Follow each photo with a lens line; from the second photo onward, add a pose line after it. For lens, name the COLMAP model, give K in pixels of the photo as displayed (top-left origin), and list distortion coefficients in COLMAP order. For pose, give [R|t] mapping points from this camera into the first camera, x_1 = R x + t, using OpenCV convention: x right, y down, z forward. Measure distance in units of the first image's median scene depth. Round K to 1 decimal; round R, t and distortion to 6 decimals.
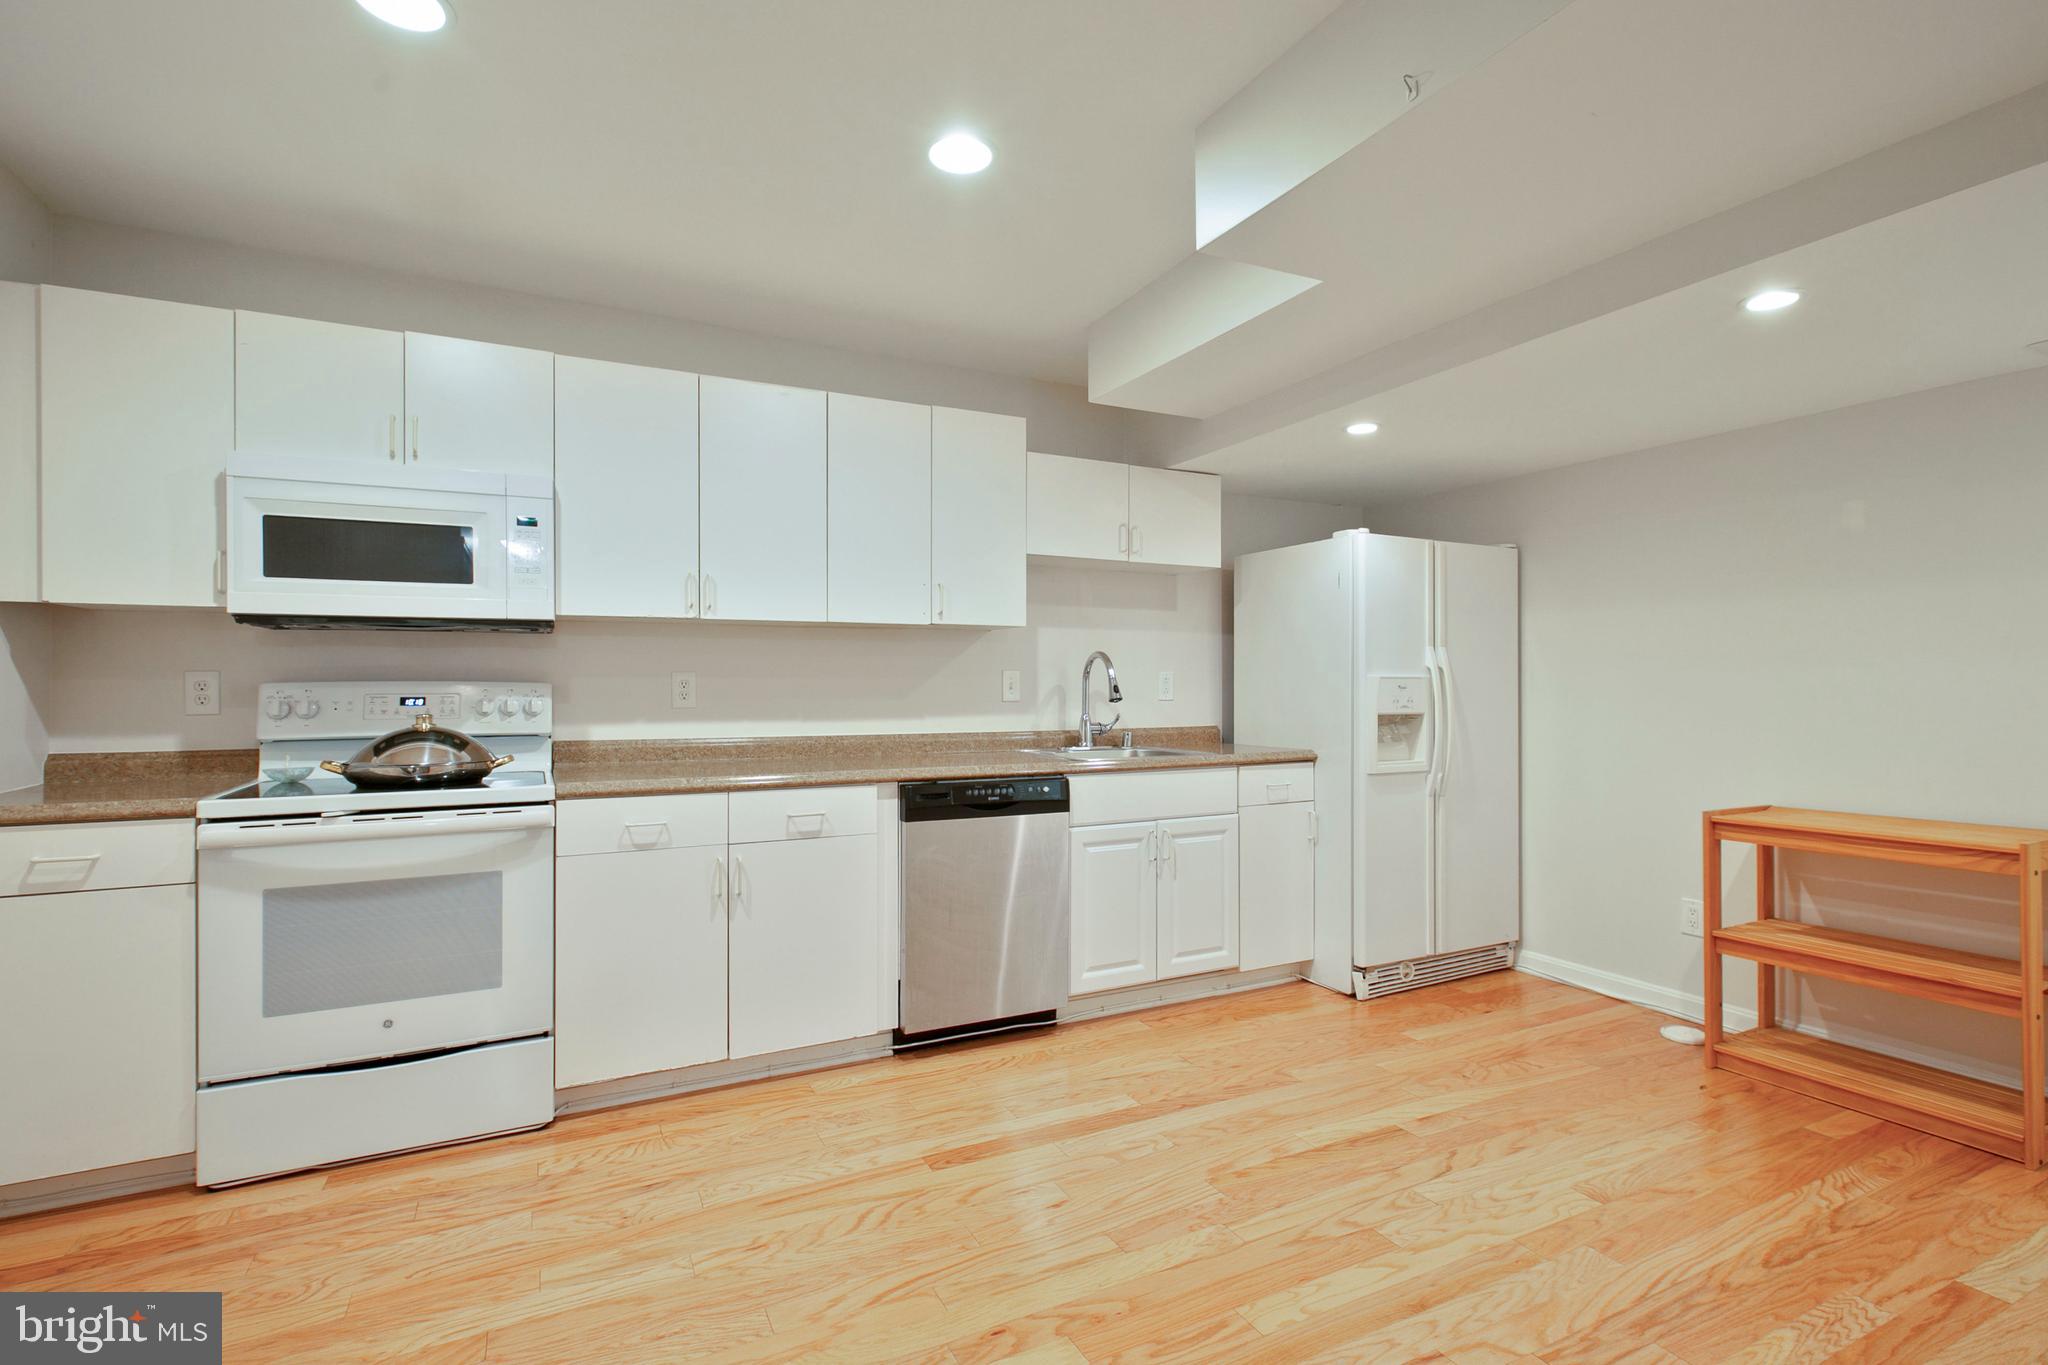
lens RADIAL K [[931.6, 0, 1024.8], [0, 931.6, 685.5], [0, 0, 1]] dist [-0.014309, 0.000592]
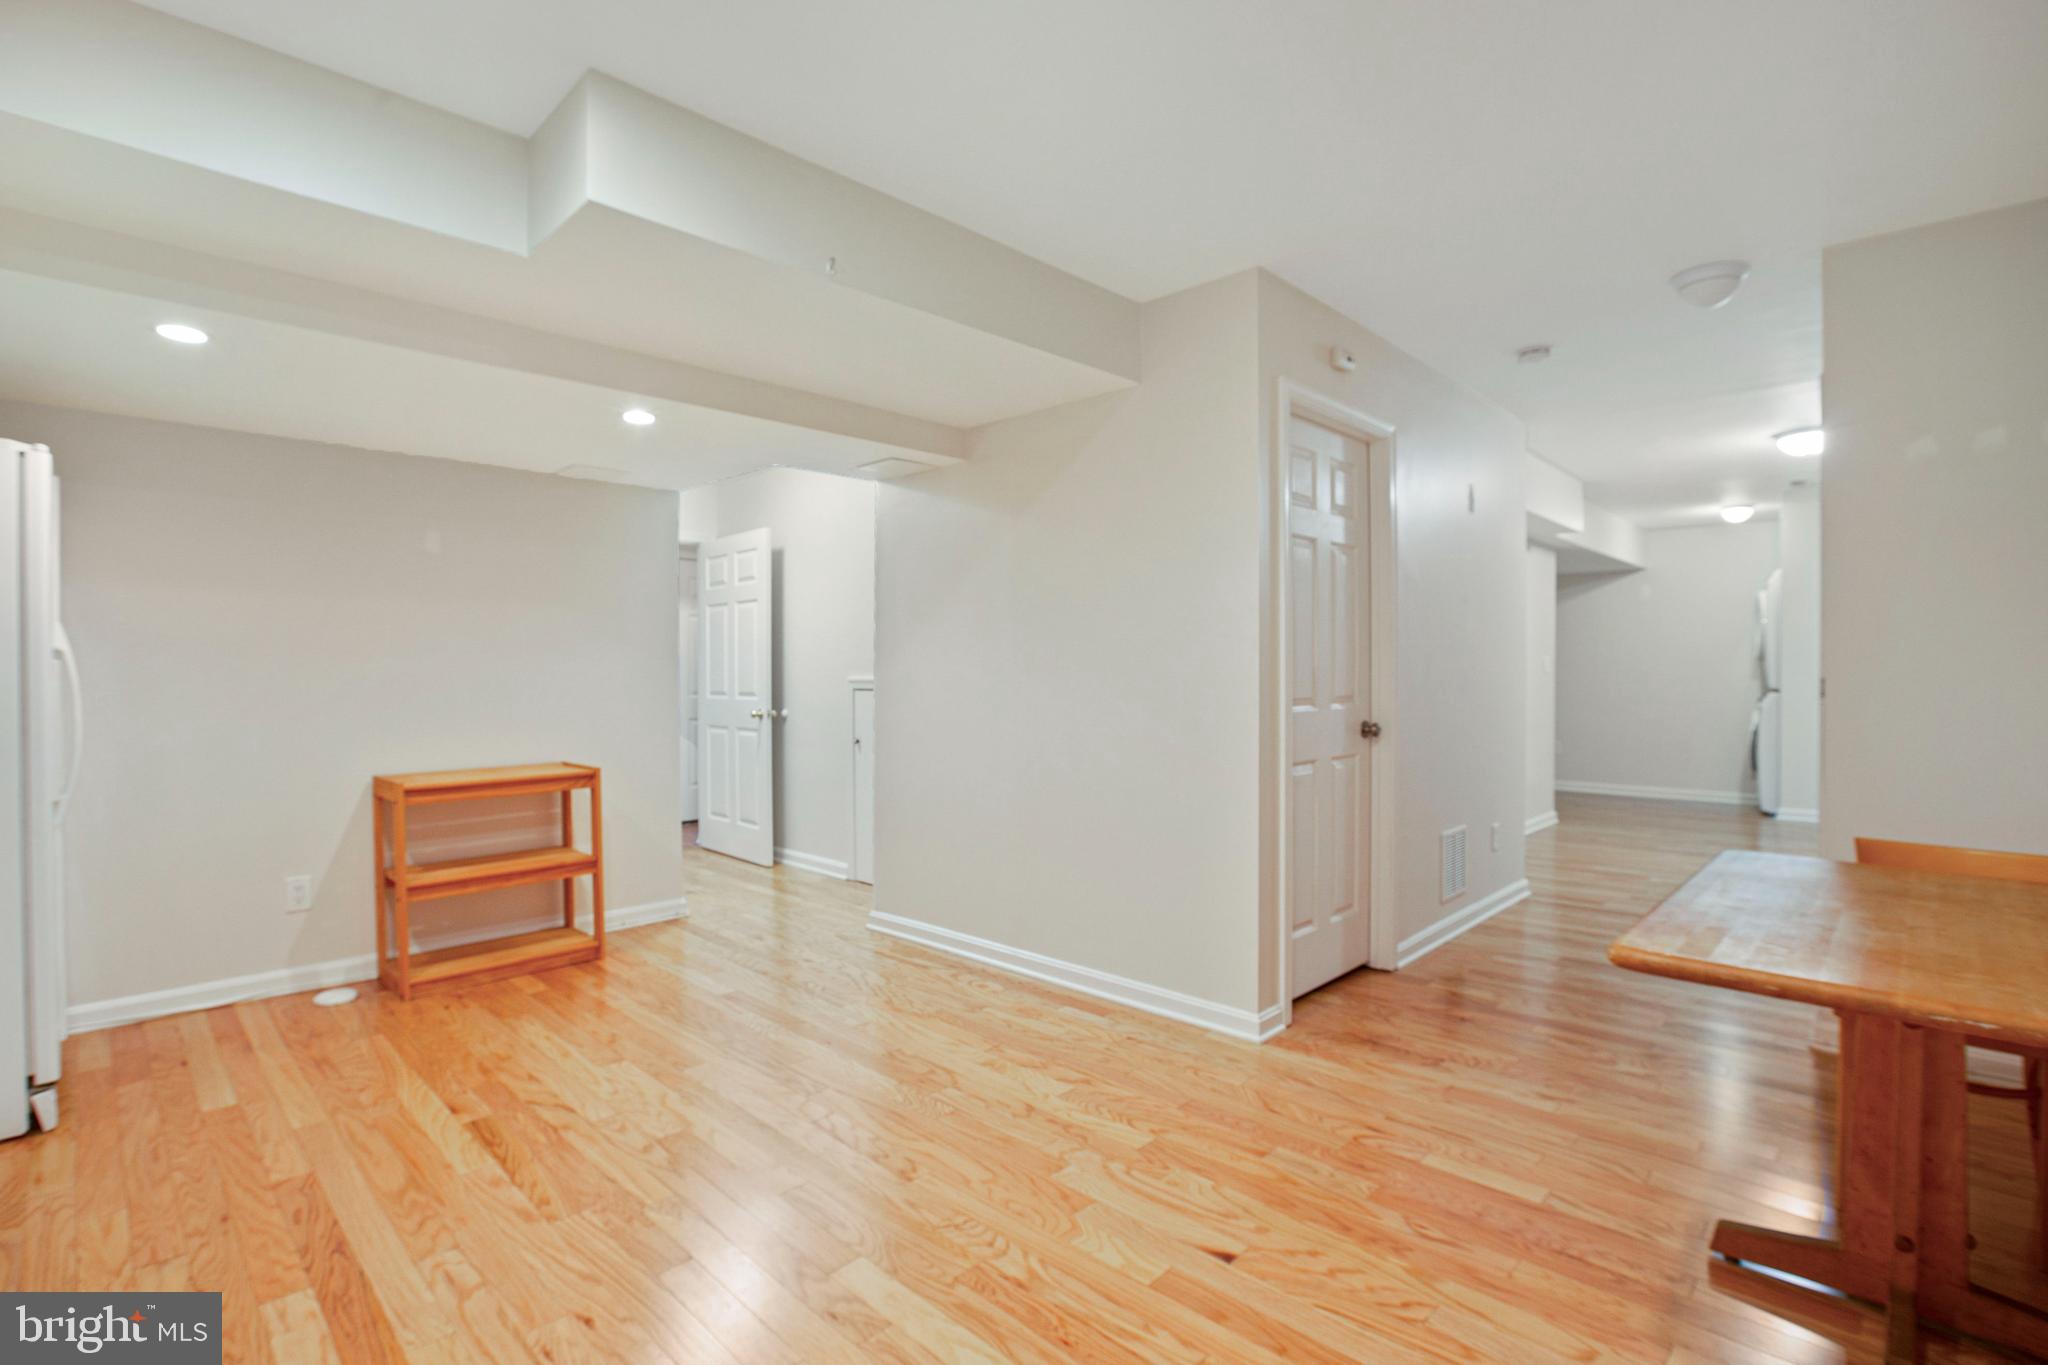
lens RADIAL K [[931.6, 0, 1012.5], [0, 931.6, 681.4], [0, 0, 1]] dist [-0.014309, 0.000592]
pose [[-0.310306, -0.008361, 0.950600, -0.700639], [-0.005086, 0.999962, 0.007135, 0.001519], [-0.950623, -0.002621, -0.310337, 0.759775]]
